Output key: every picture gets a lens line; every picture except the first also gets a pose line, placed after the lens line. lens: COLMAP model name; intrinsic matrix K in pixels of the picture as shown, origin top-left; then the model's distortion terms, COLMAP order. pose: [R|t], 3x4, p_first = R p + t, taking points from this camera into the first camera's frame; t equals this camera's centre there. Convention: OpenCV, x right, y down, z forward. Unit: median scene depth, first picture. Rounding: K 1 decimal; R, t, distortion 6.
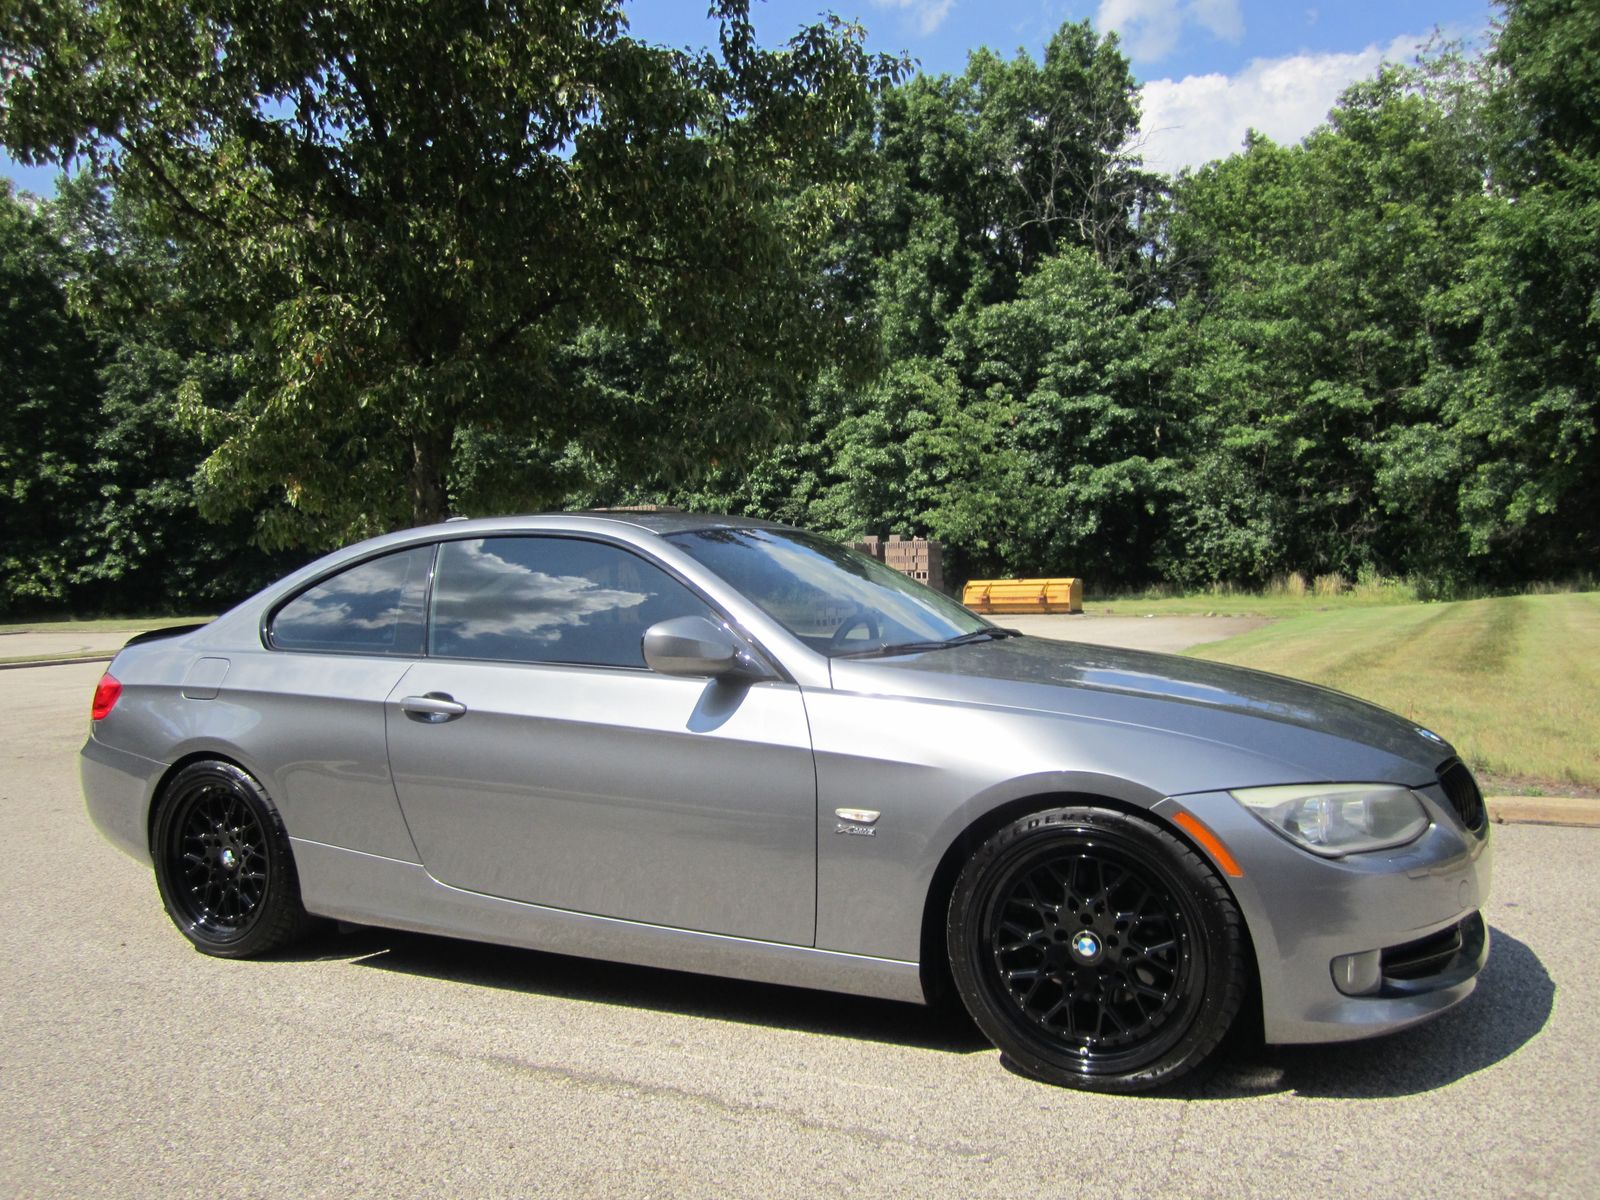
lens RADIAL K [[1332.8, 0, 803.8], [0, 1332.8, 616.0], [0, 0, 1]] dist [-0.068079, 0.025965]
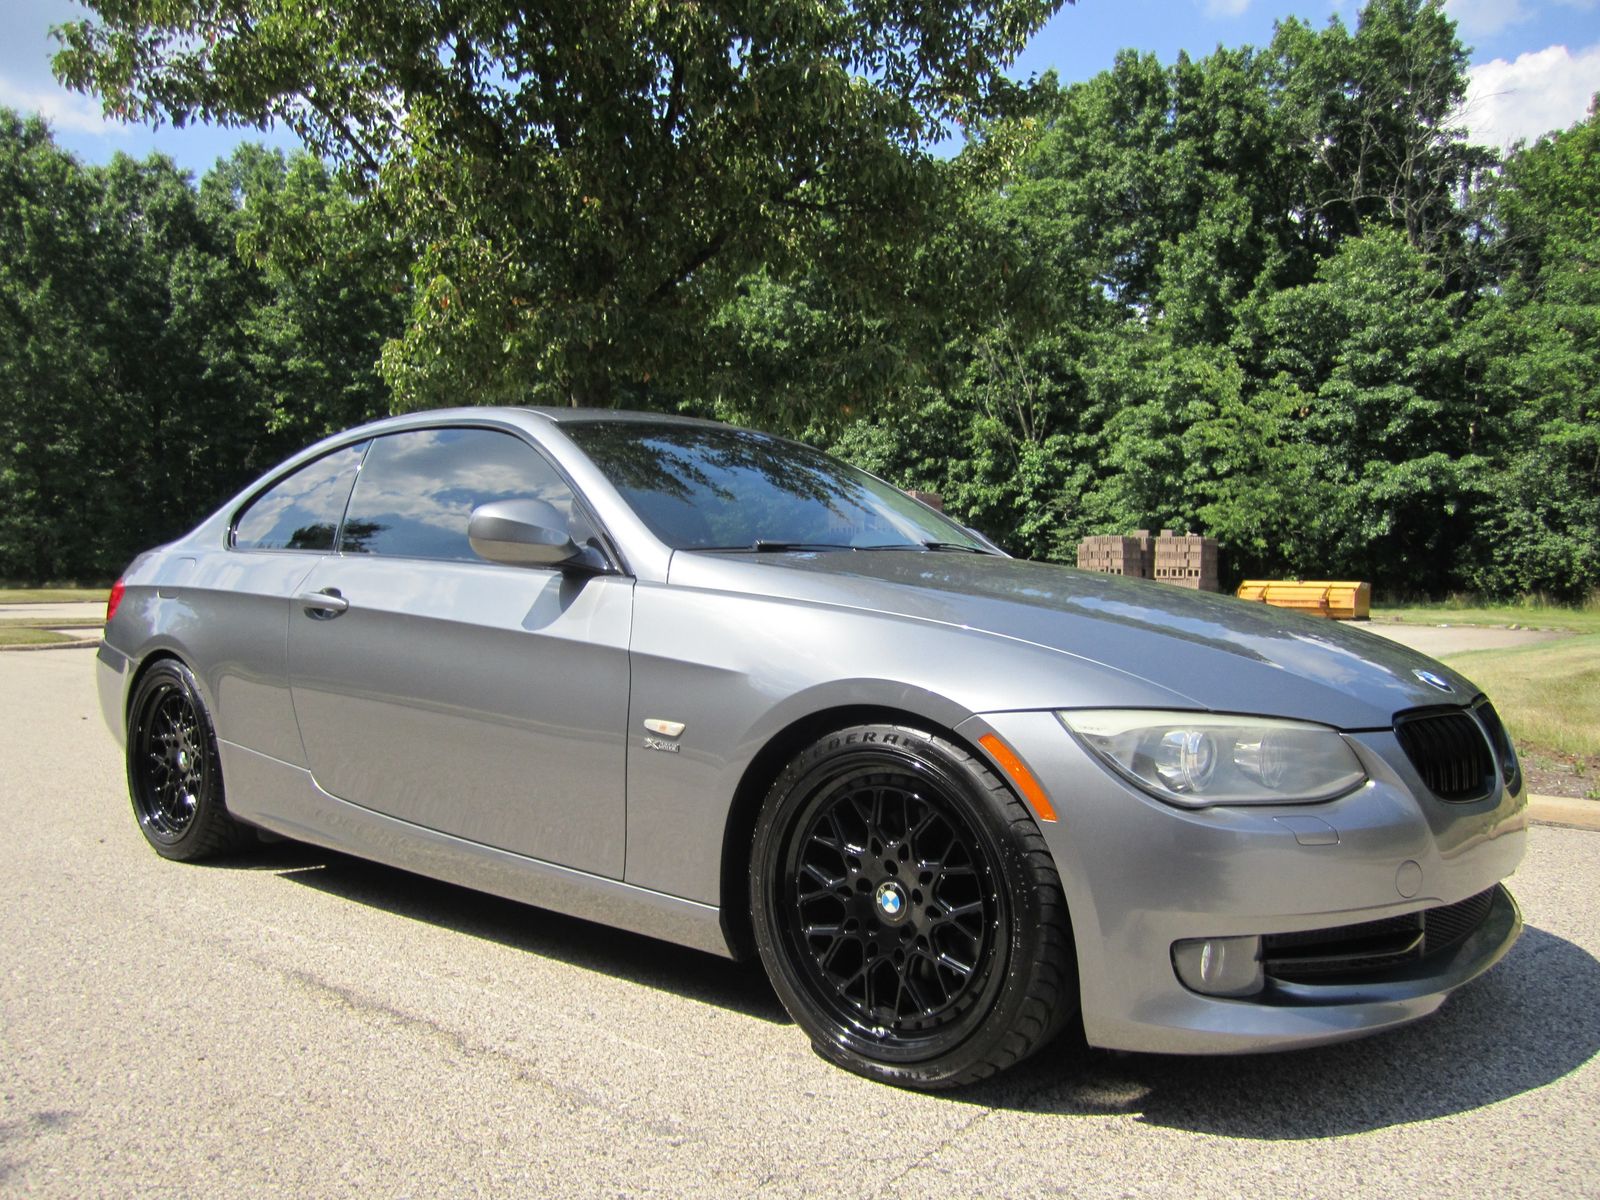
lens RADIAL K [[1332.8, 0, 801.6], [0, 1332.8, 622.0], [0, 0, 1]] dist [-0.068079, 0.025965]
pose [[0.974059, 0.044163, -0.221943, 0.027909], [-0.042954, 0.999024, 0.010271, 0.006380], [0.222180, -0.000471, 0.975006, 0.017580]]
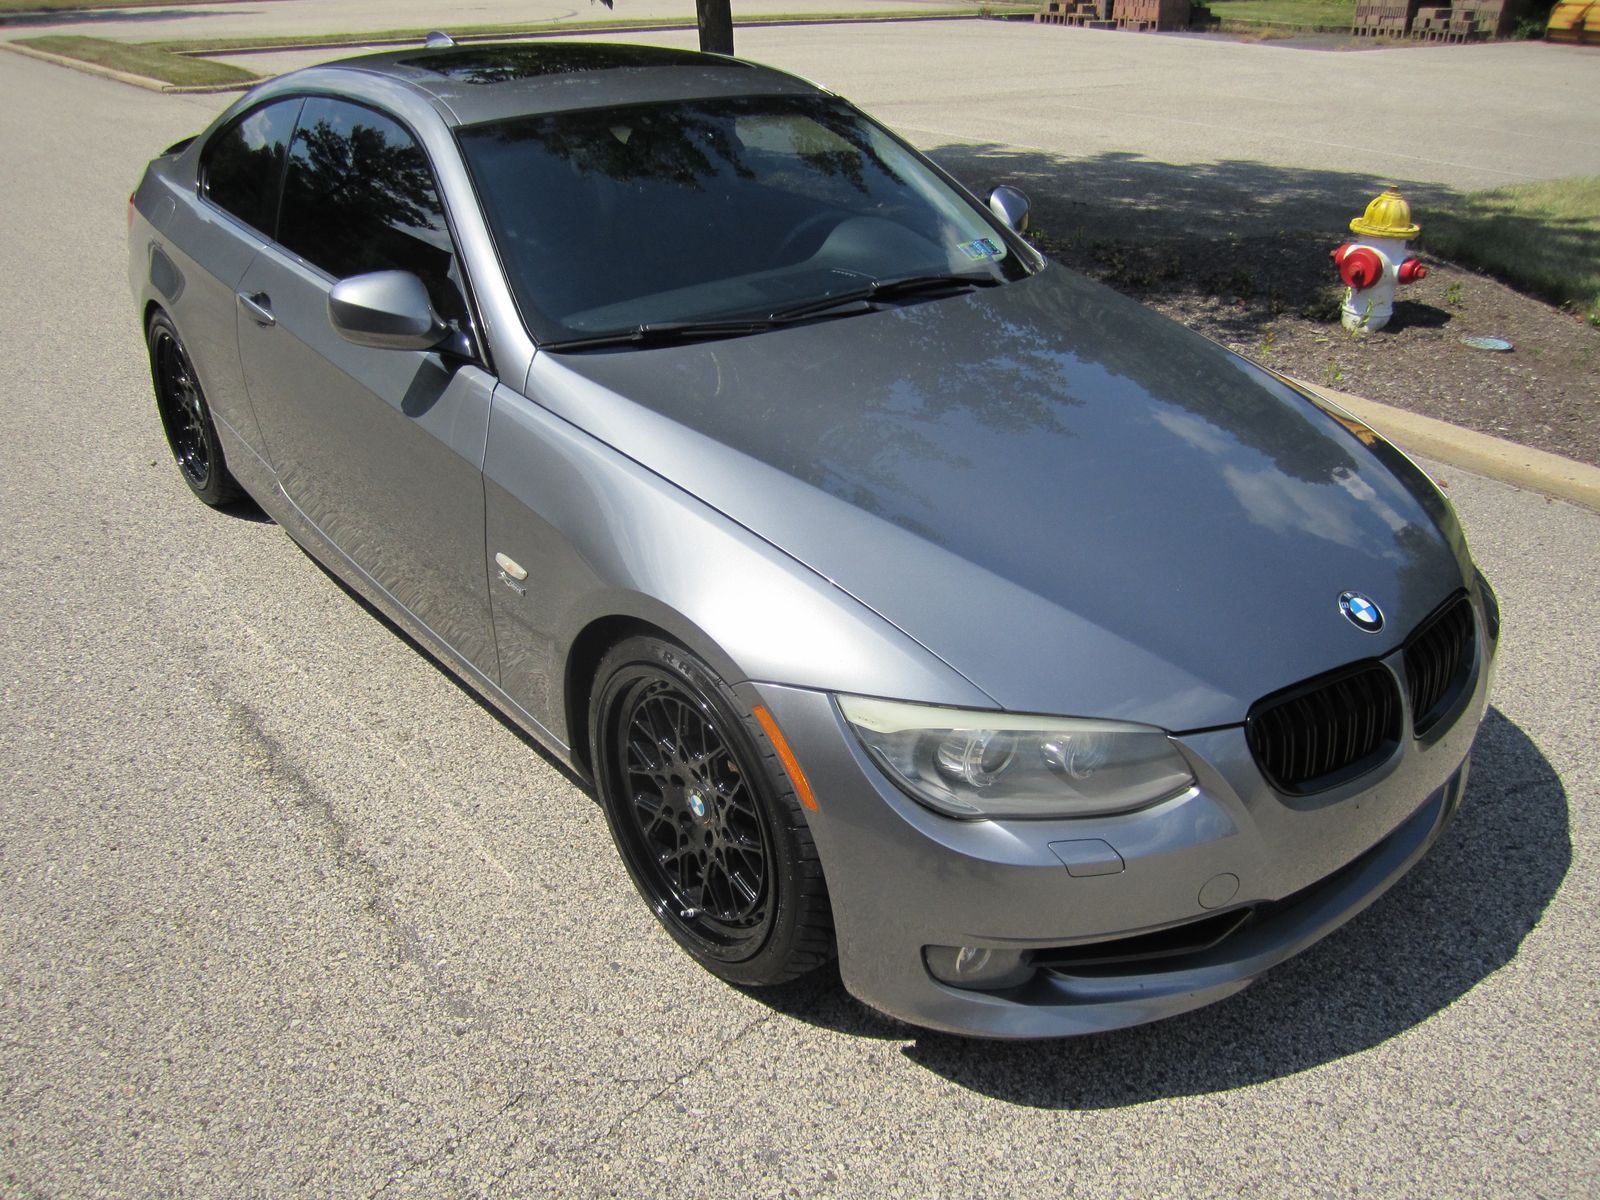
lens RADIAL K [[1332.8, 0, 798.8], [0, 1332.8, 627.3], [0, 0, 1]] dist [-0.068079, 0.025965]
pose [[0.918426, 0.216638, -0.331000, 0.042560], [-0.047942, 0.891508, 0.450462, -0.016860], [0.392676, -0.397847, 0.829170, 0.034921]]
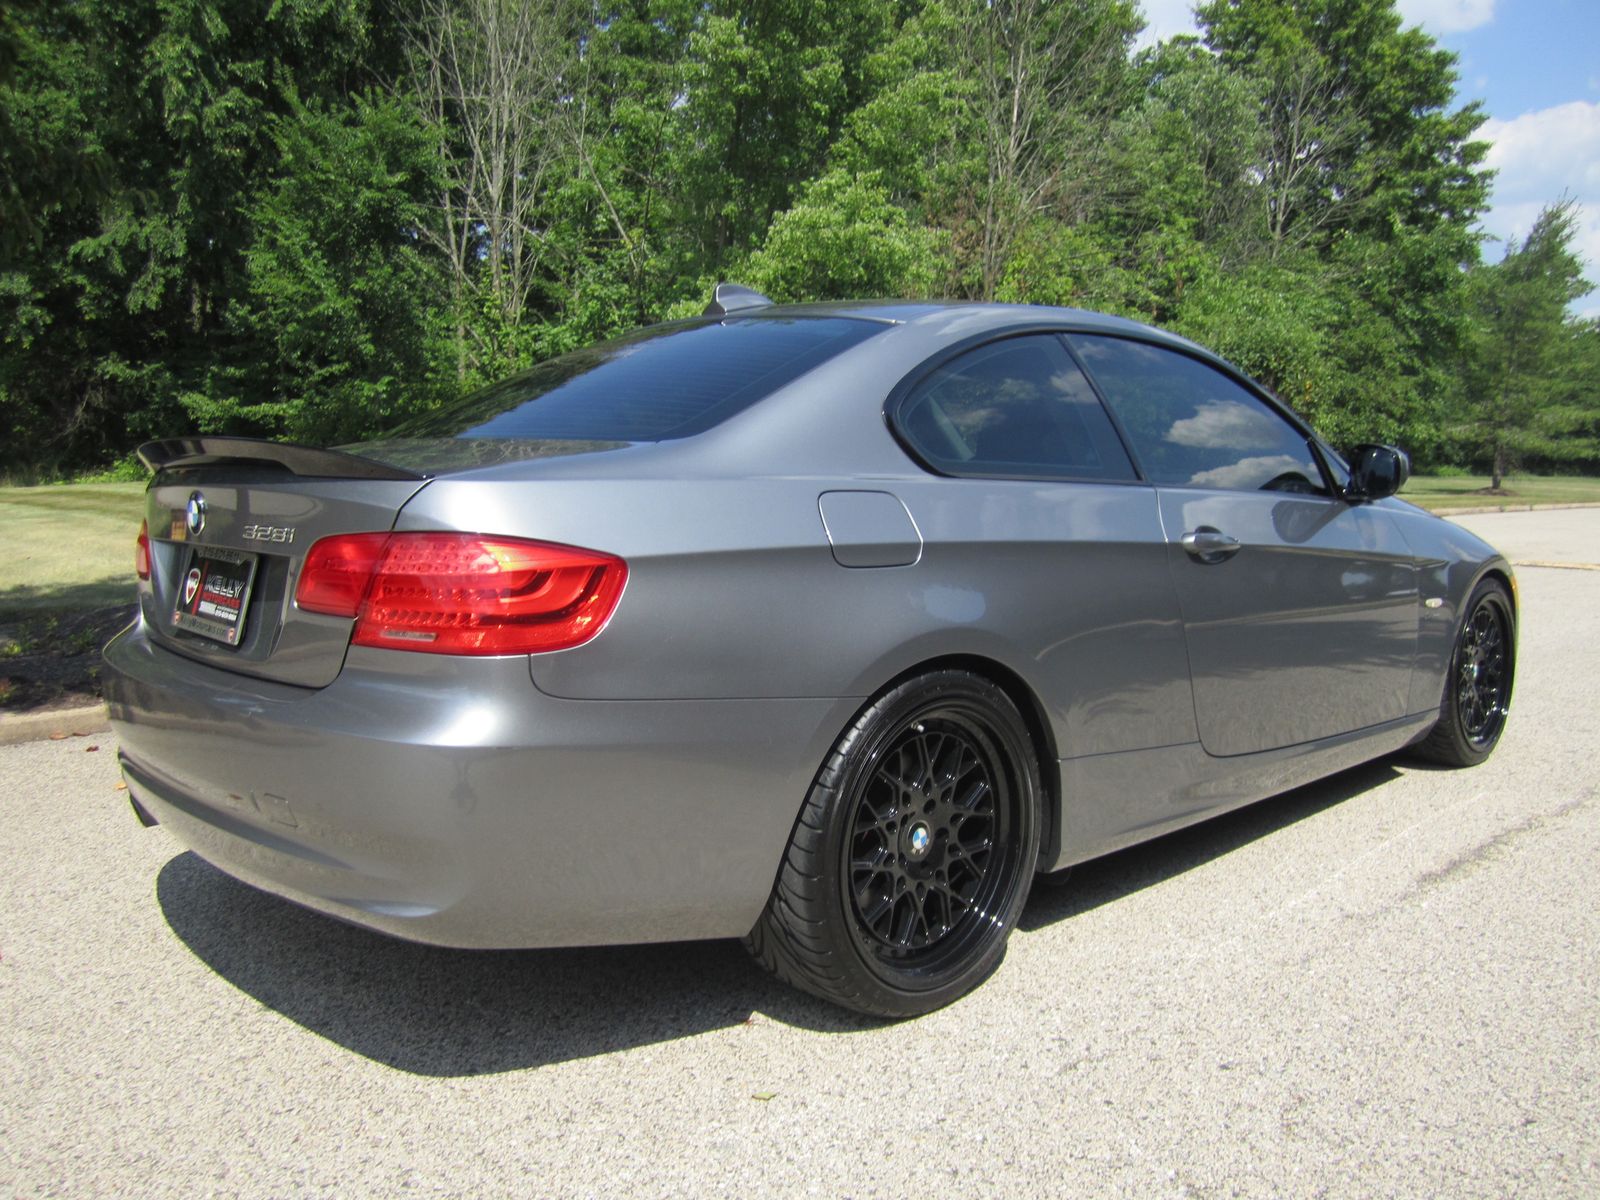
lens RADIAL K [[1332.8, 0, 794.2], [0, 1332.8, 607.4], [0, 0, 1]] dist [-0.068079, 0.025965]
pose [[0.328679, -0.080861, 0.940974, -0.120945], [0.016635, 0.996669, 0.079837, 0.004123], [-0.944295, -0.010588, 0.328929, 0.104884]]
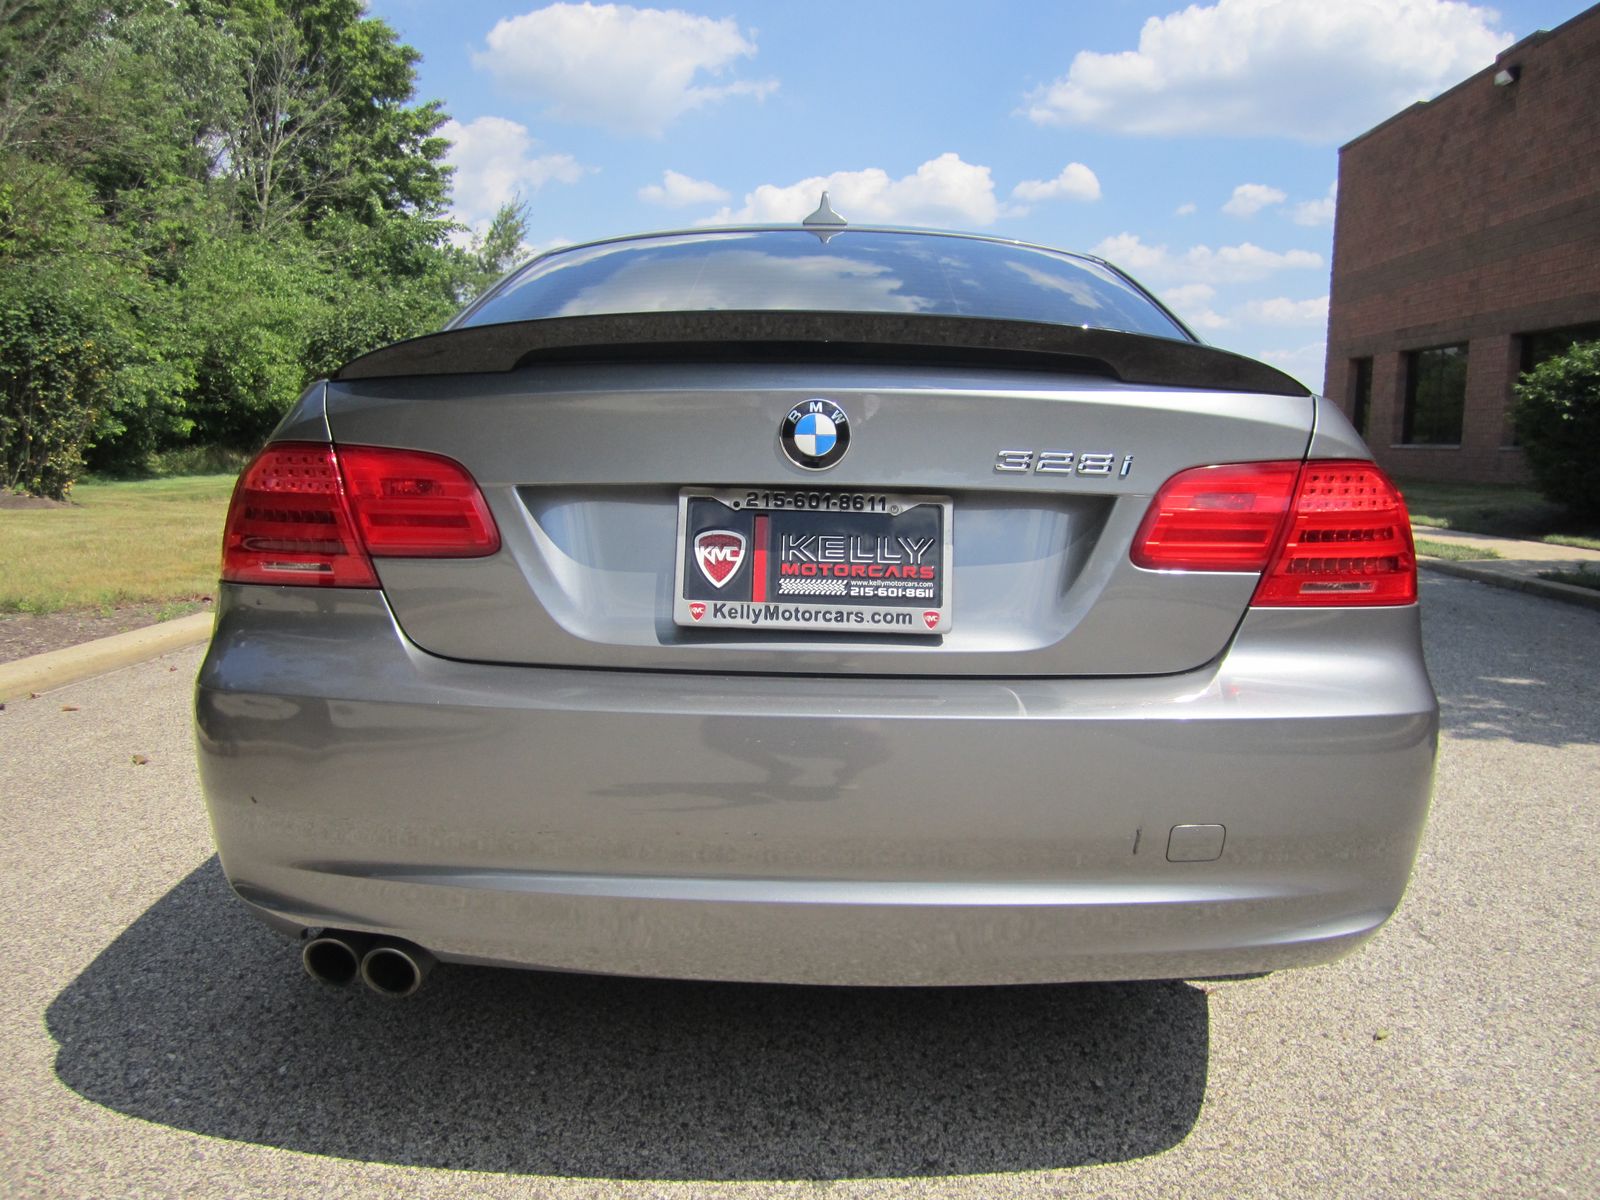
lens RADIAL K [[1332.8, 0, 803.4], [0, 1332.8, 611.1], [0, 0, 1]] dist [-0.068079, 0.025965]
pose [[-0.446164, -0.091470, 0.890265, -0.105802], [0.018700, 0.993593, 0.111458, 0.004978], [-0.894756, 0.066376, -0.441595, 0.174457]]
